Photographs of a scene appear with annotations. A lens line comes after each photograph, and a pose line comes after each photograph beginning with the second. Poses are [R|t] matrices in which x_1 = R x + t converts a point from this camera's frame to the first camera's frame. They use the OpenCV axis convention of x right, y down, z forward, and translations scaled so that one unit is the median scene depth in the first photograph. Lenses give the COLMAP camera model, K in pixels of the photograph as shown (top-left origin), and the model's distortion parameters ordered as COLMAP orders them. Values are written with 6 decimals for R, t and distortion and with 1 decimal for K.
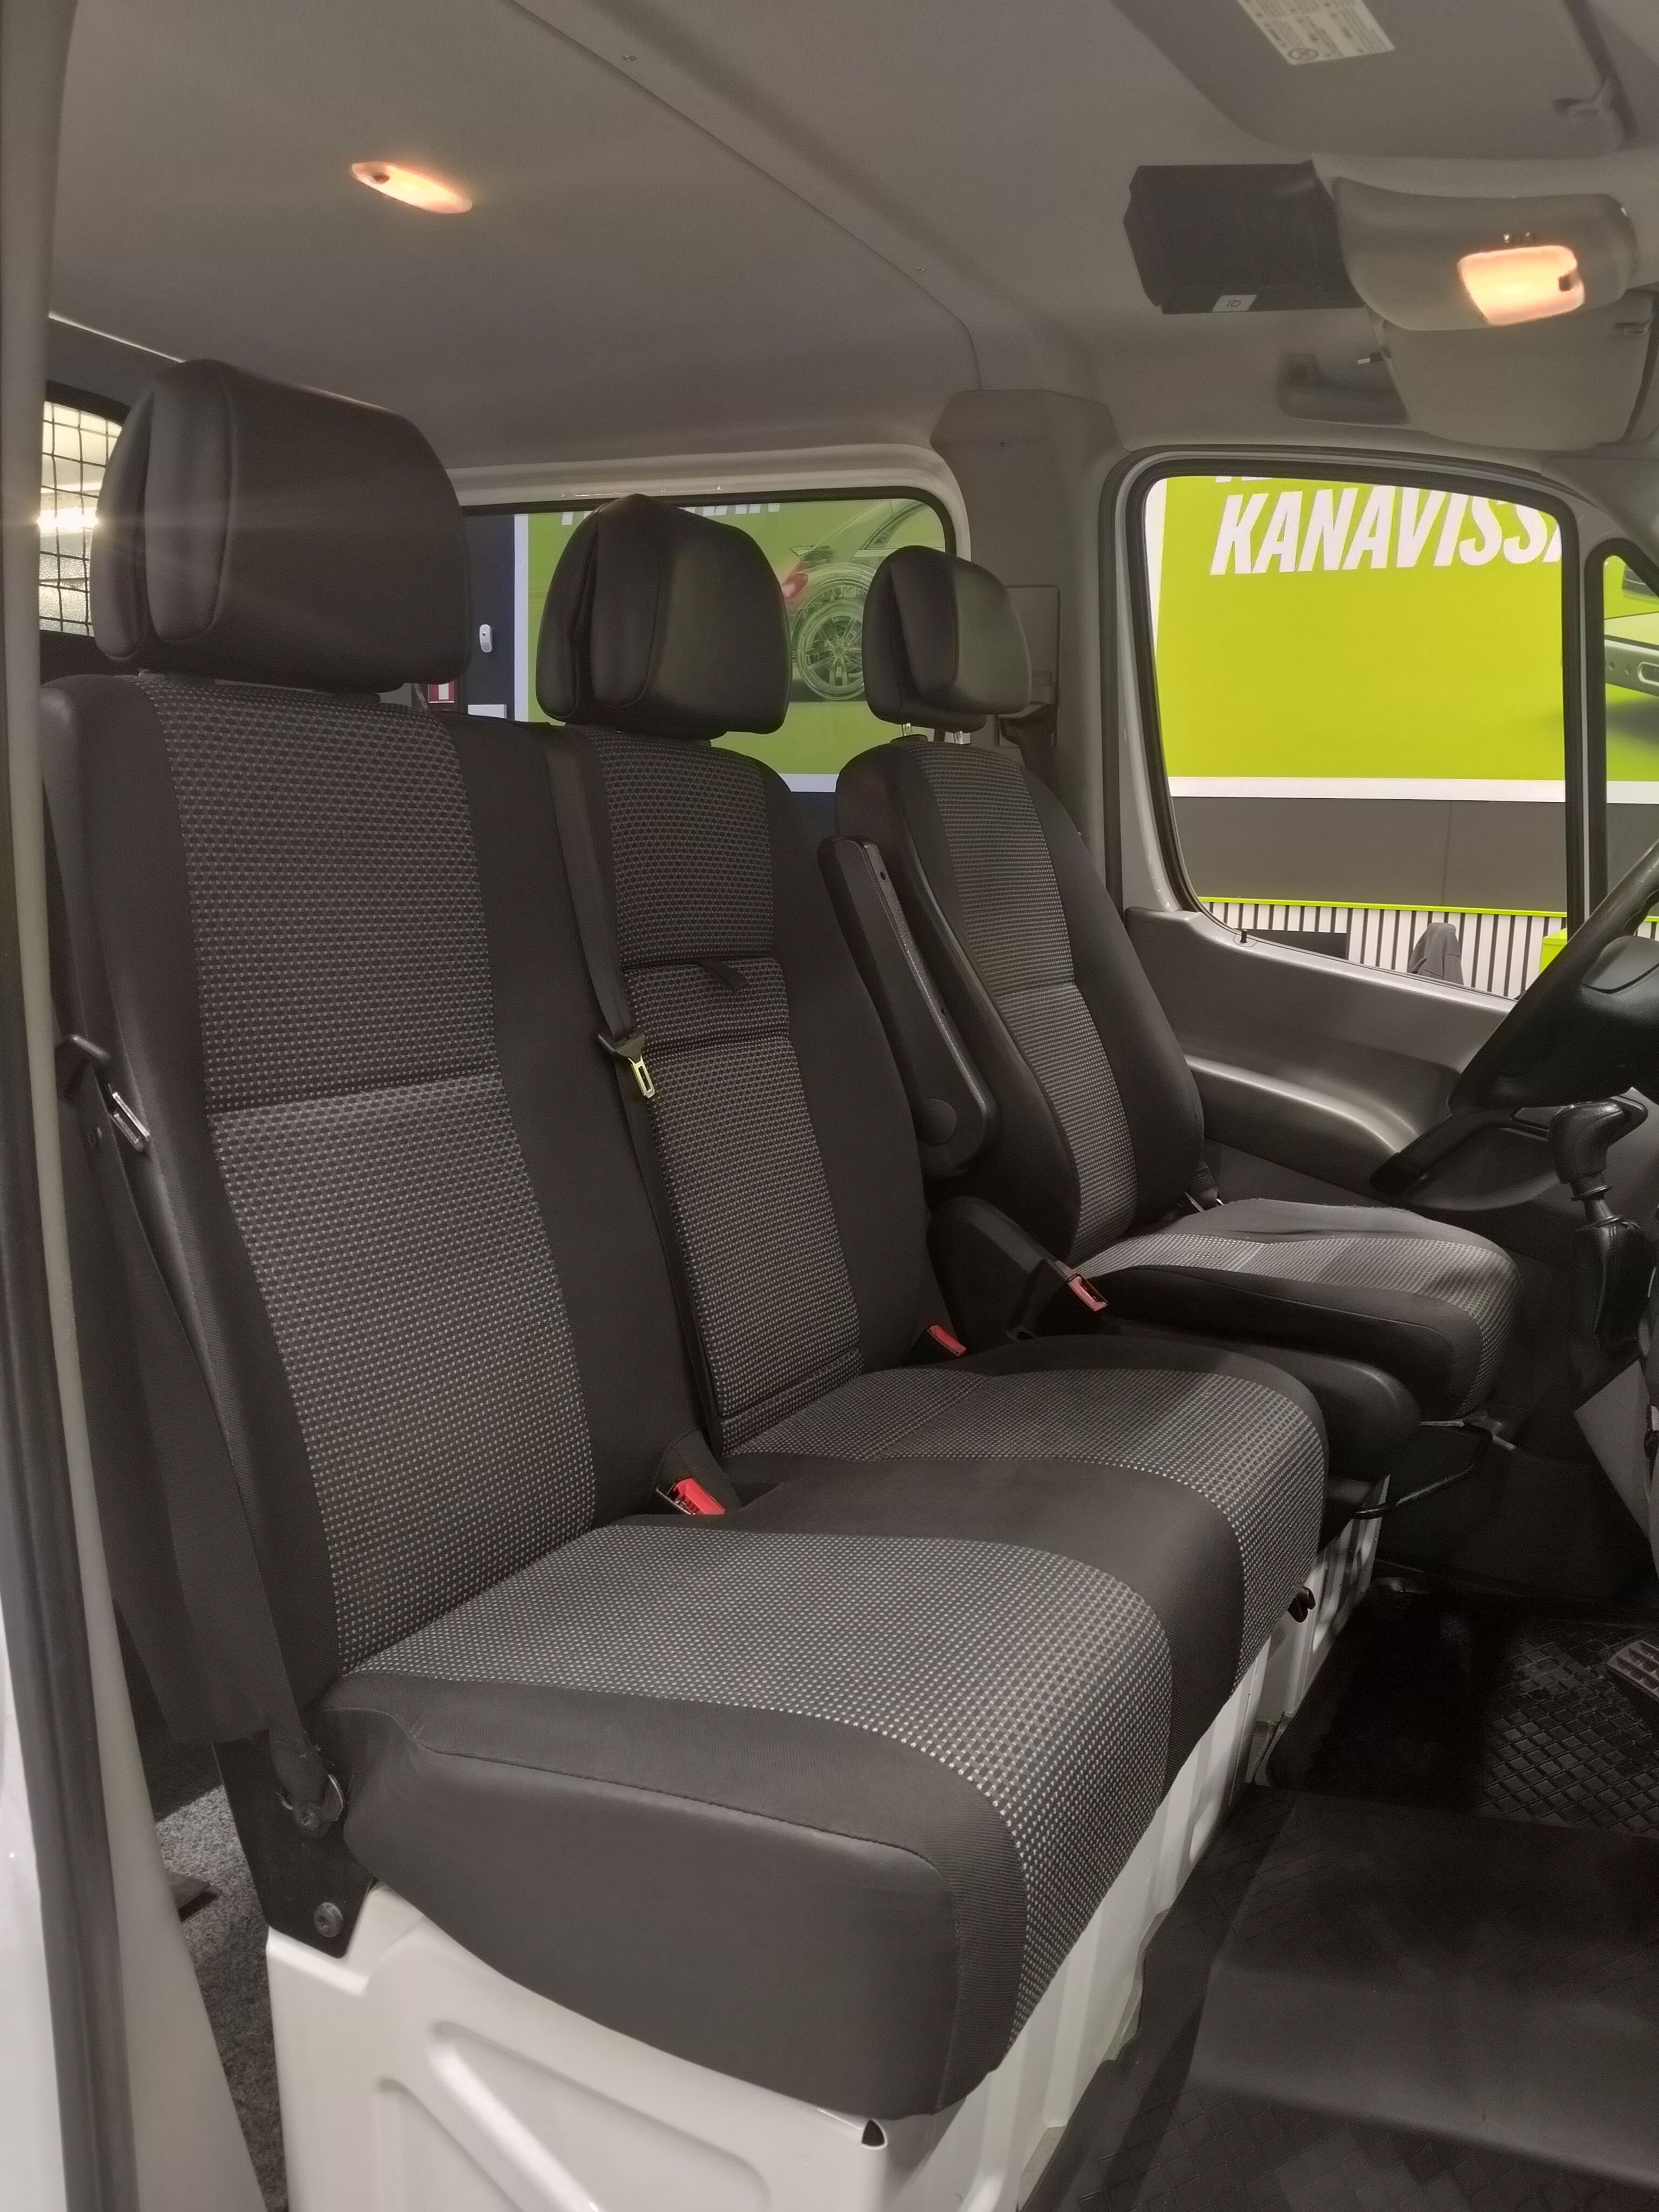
lens RADIAL K [[1705.1, 0, 819.4], [0, 1705.1, 1109.0], [0, 0, 1]] dist [-0.010411, -0.007147]
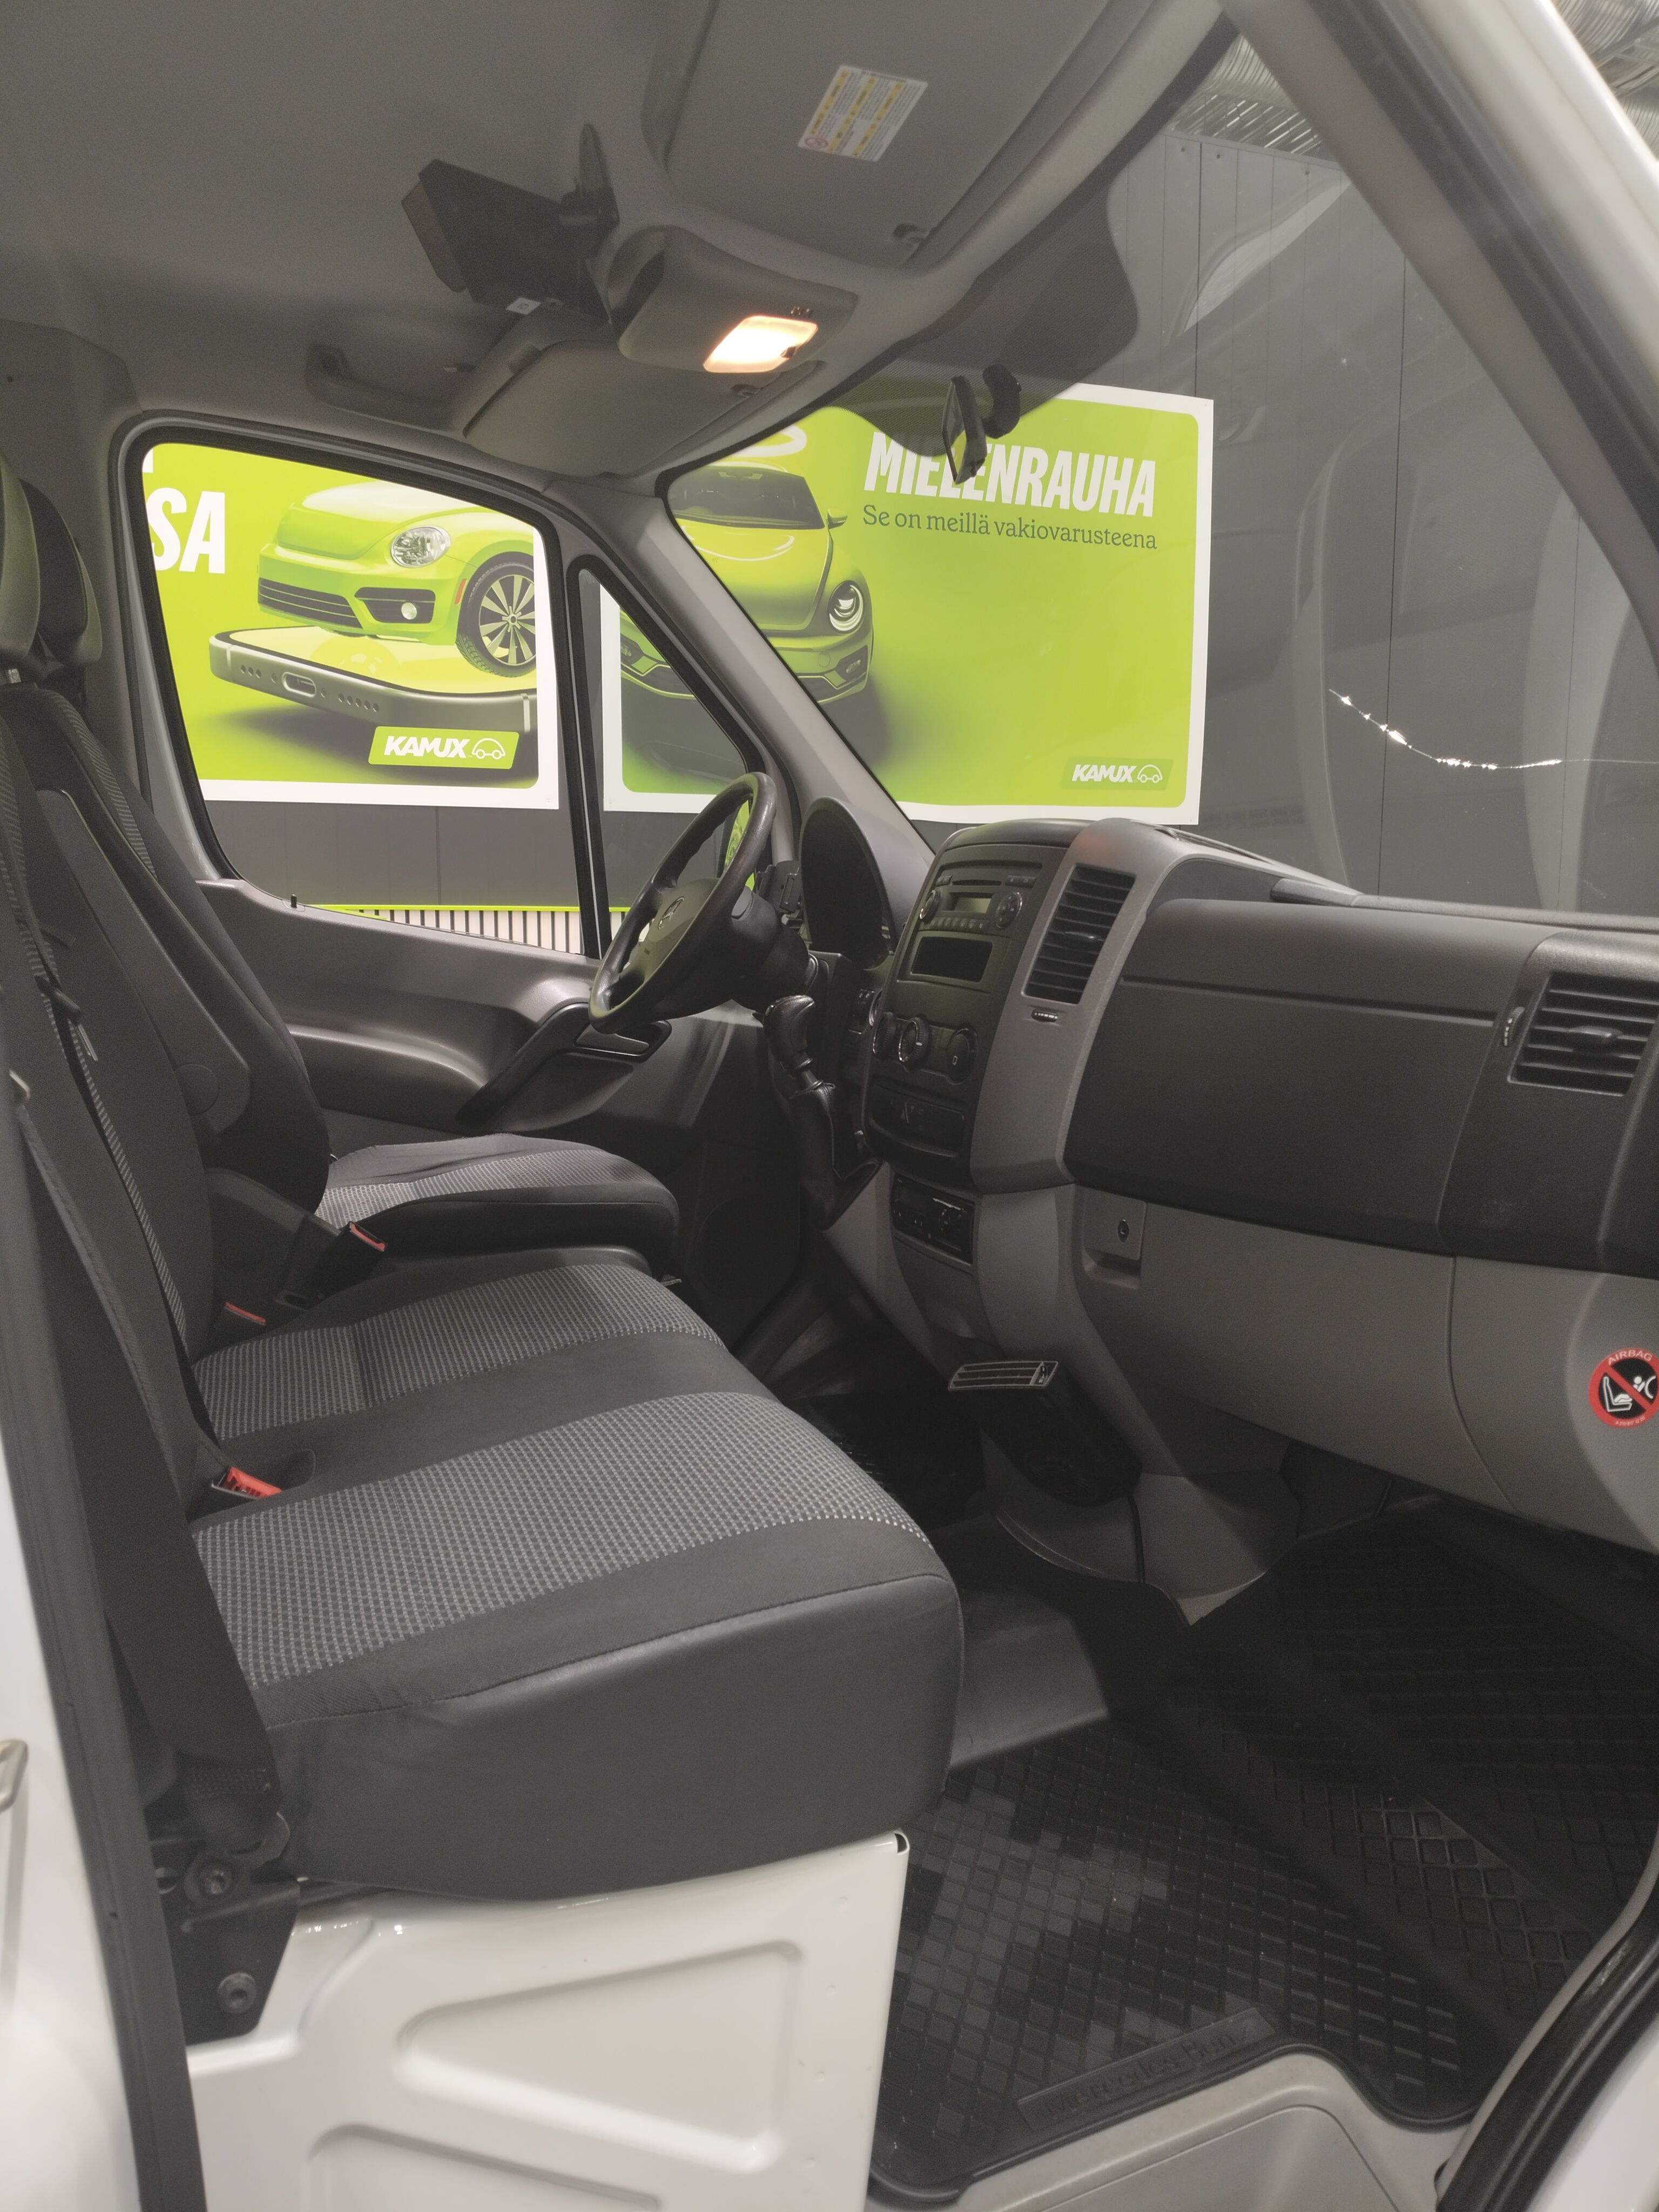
lens RADIAL K [[1705.1, 0, 819.4], [0, 1705.1, 1109.0], [0, 0, 1]] dist [-0.010411, -0.007147]
pose [[0.661649, -0.116641, 0.740686, -0.360141], [0.122822, 0.991344, 0.046398, 0.016061], [-0.739686, 0.060273, 0.670248, 0.095755]]
